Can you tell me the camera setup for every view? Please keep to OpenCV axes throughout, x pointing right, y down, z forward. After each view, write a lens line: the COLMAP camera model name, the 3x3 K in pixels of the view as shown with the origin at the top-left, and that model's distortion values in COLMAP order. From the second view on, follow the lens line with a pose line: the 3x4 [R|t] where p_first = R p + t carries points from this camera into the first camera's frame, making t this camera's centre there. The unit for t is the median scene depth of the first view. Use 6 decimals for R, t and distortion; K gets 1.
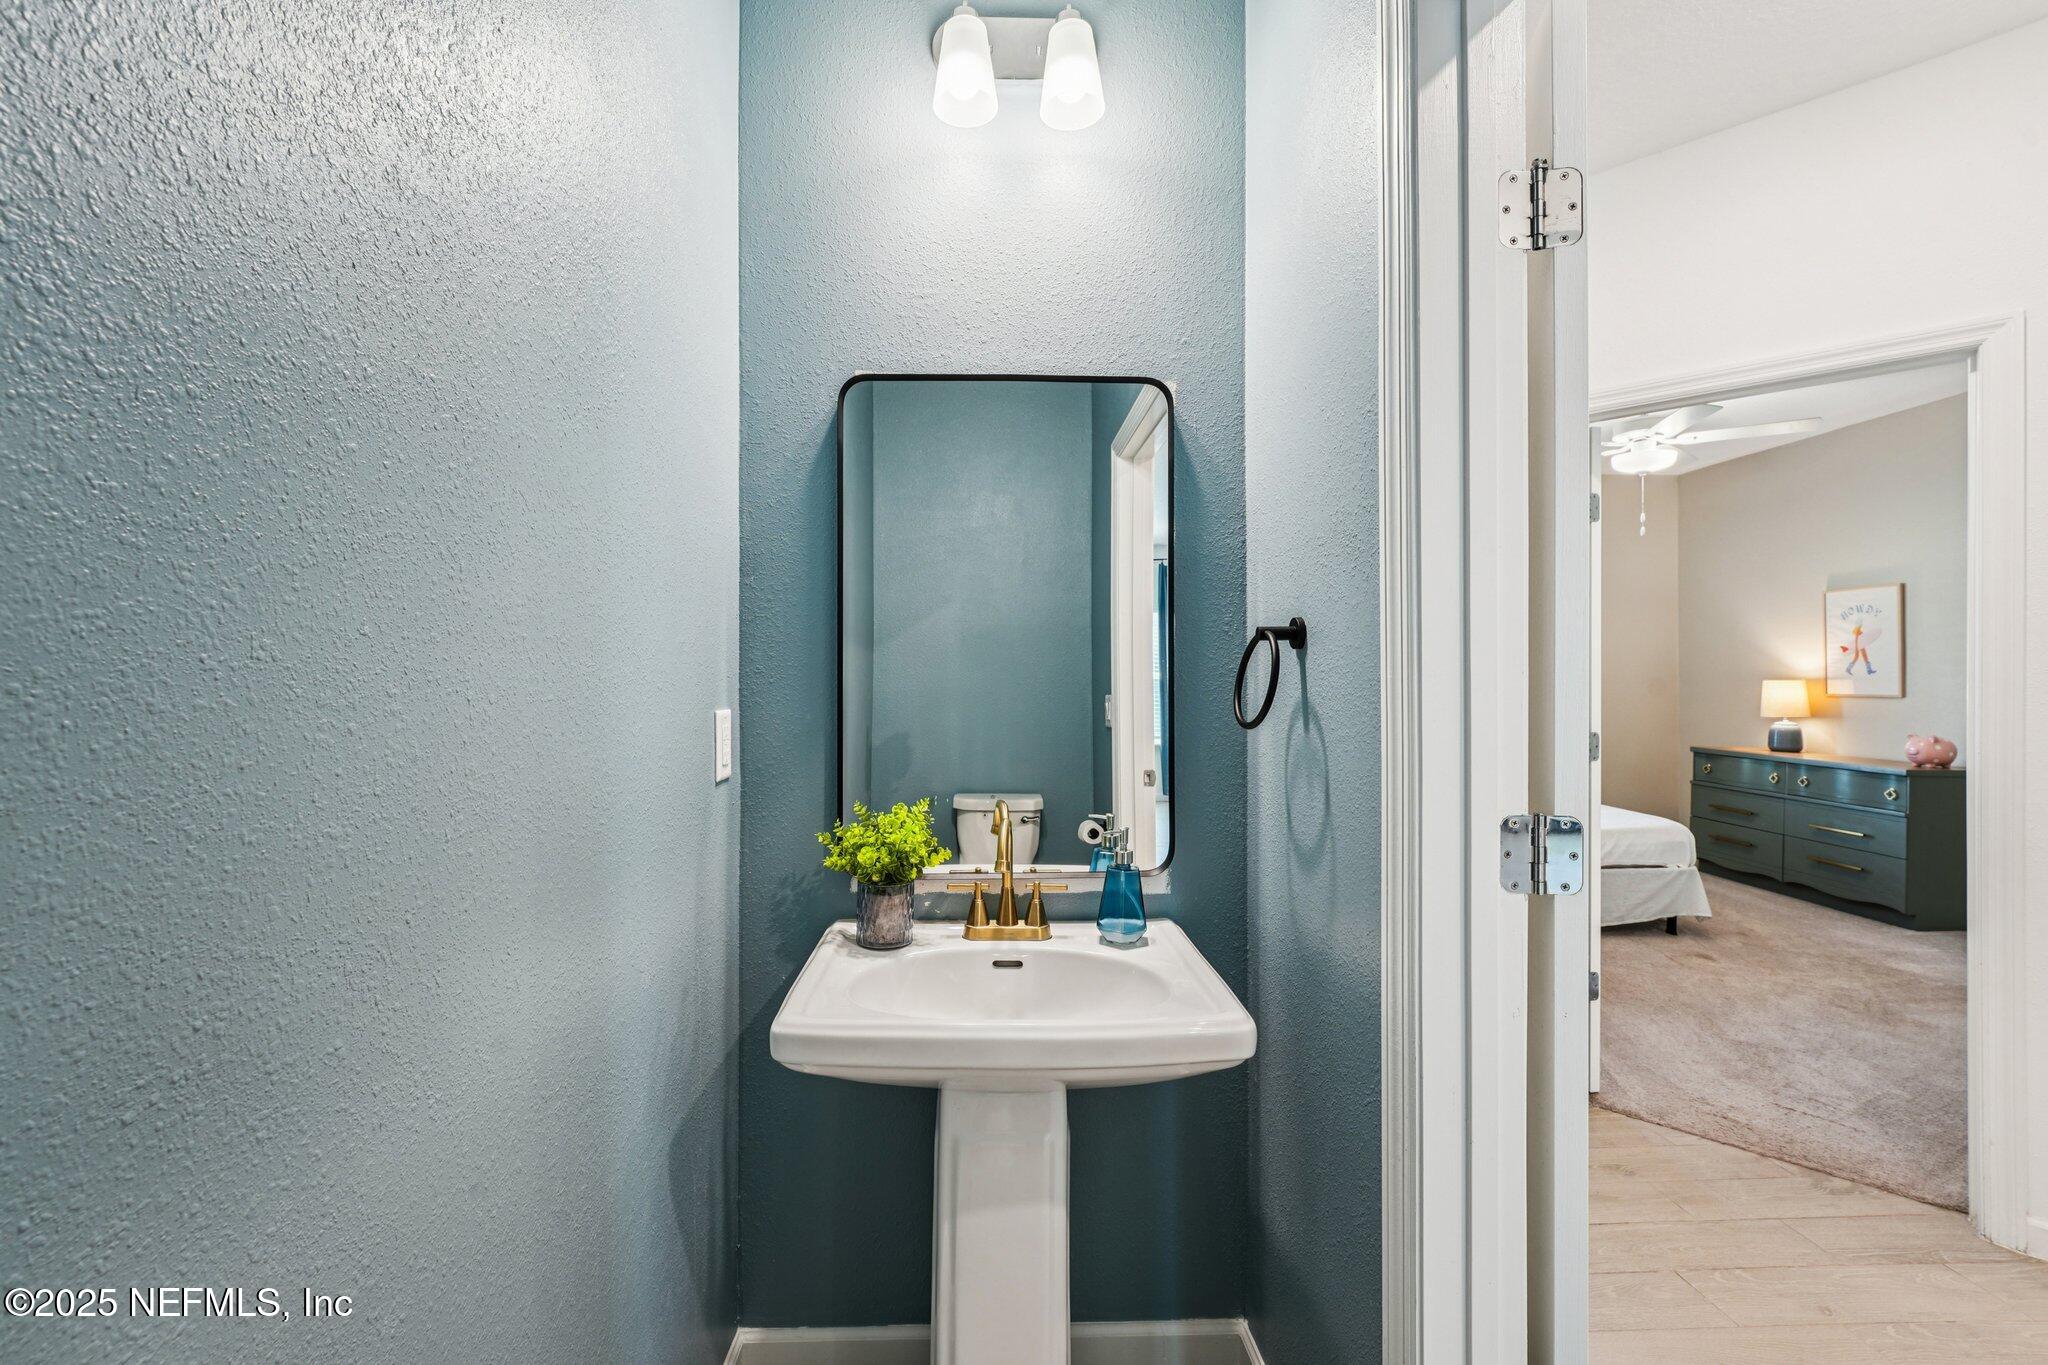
lens RADIAL K [[825.7, 0, 1024.0], [0, 825.7, 682.5], [0, 0, 1]] dist [0.000967, 0.000369]
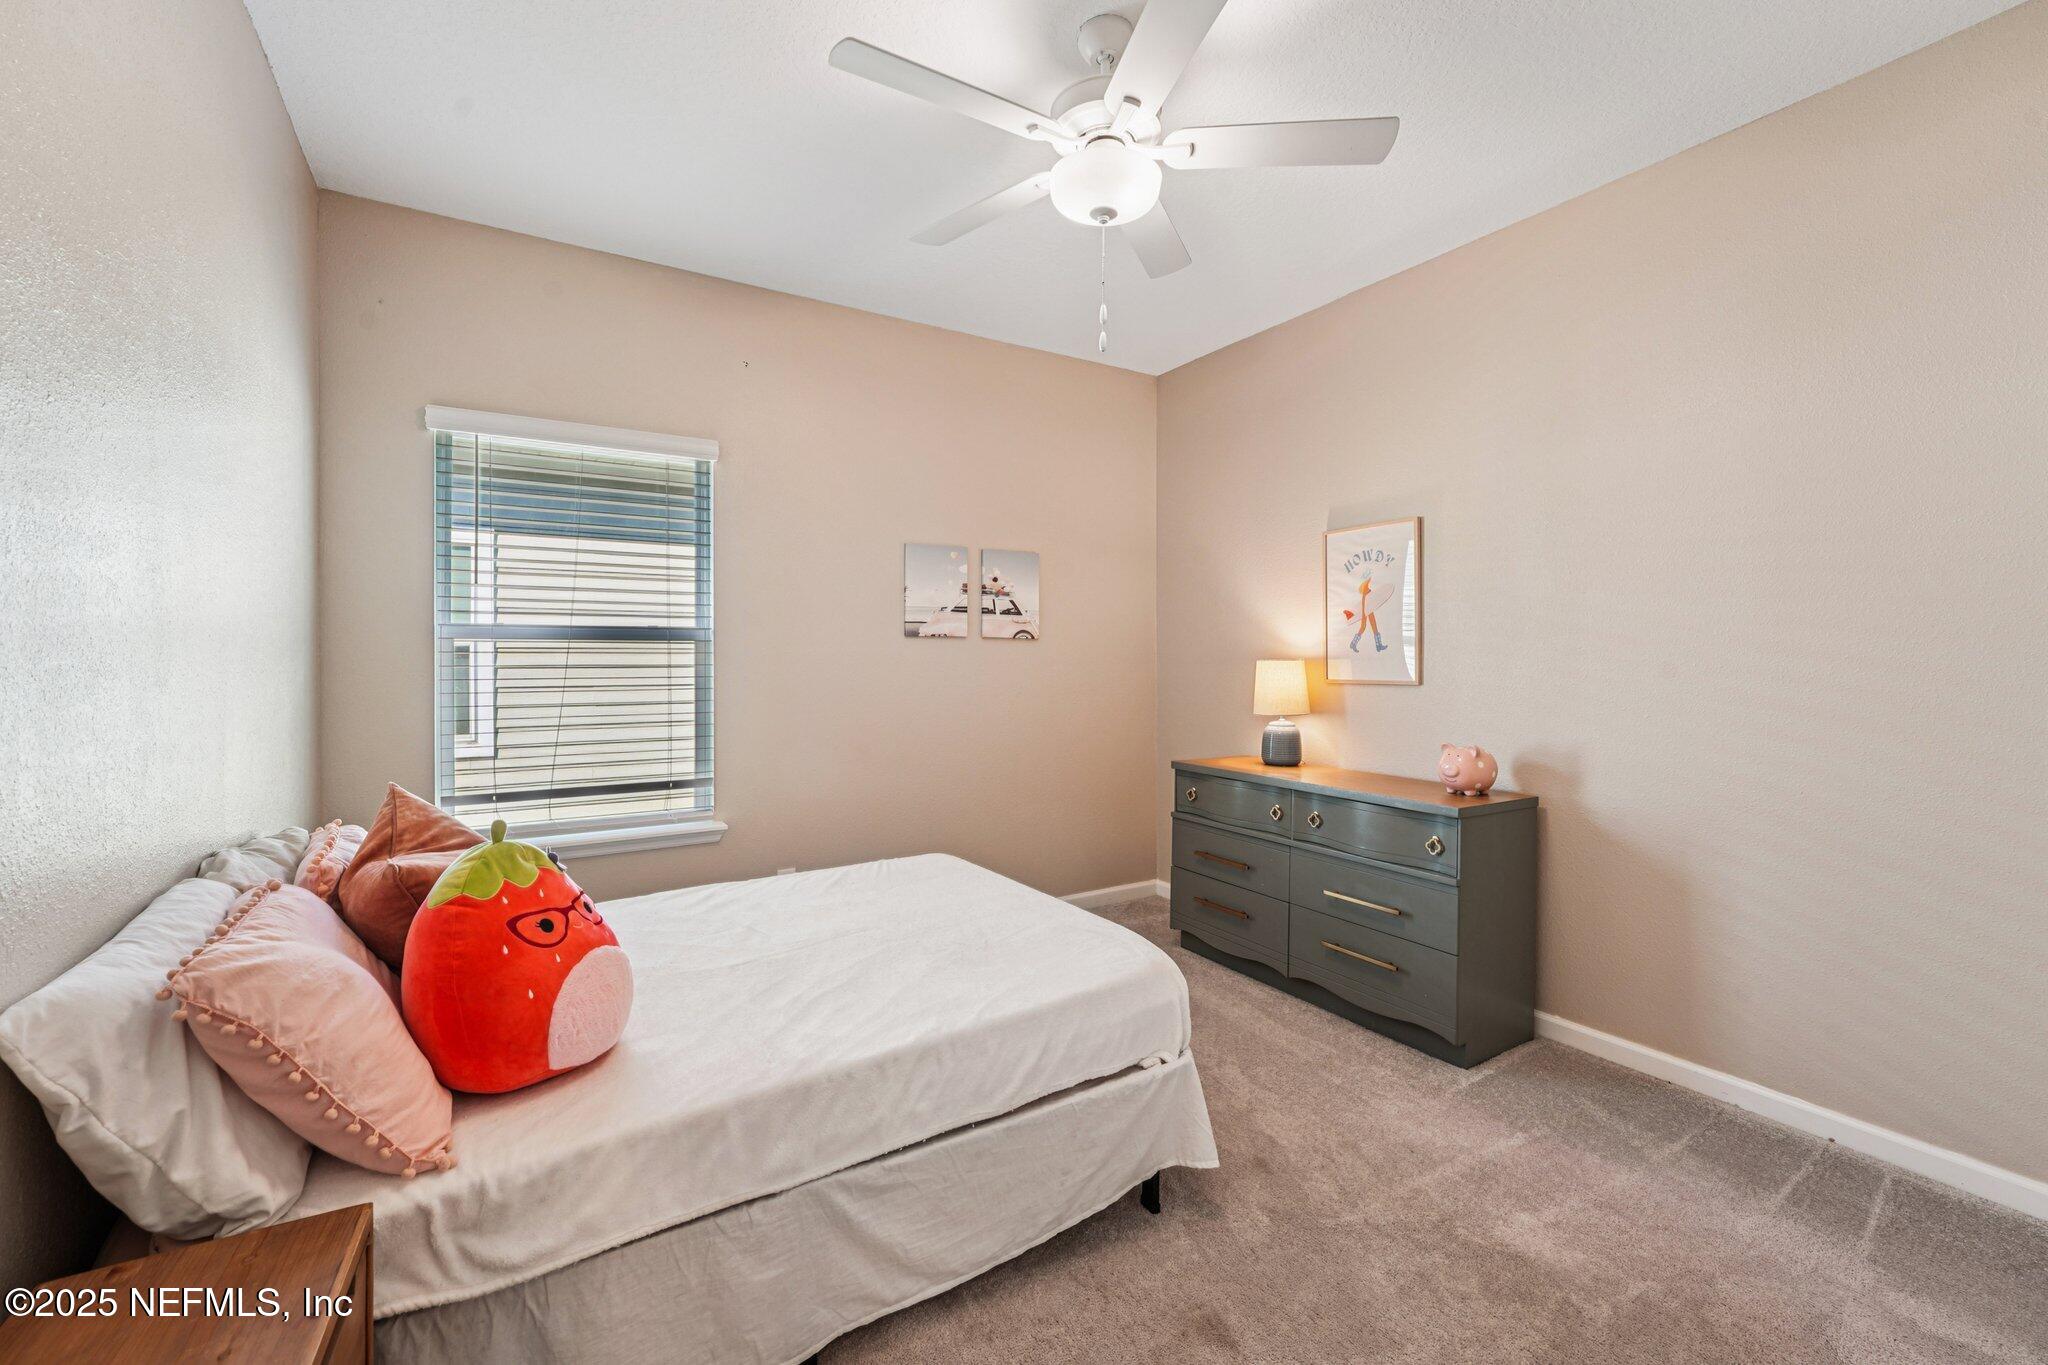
lens RADIAL K [[825.7, 0, 1024.0], [0, 825.7, 682.5], [0, 0, 1]] dist [0.000967, 0.000369]
pose [[0.868569, -0.011839, 0.495427, 0.421428], [0.001904, 0.999787, 0.020554, 0.001145], [-0.495565, -0.016910, 0.868406, 0.542334]]
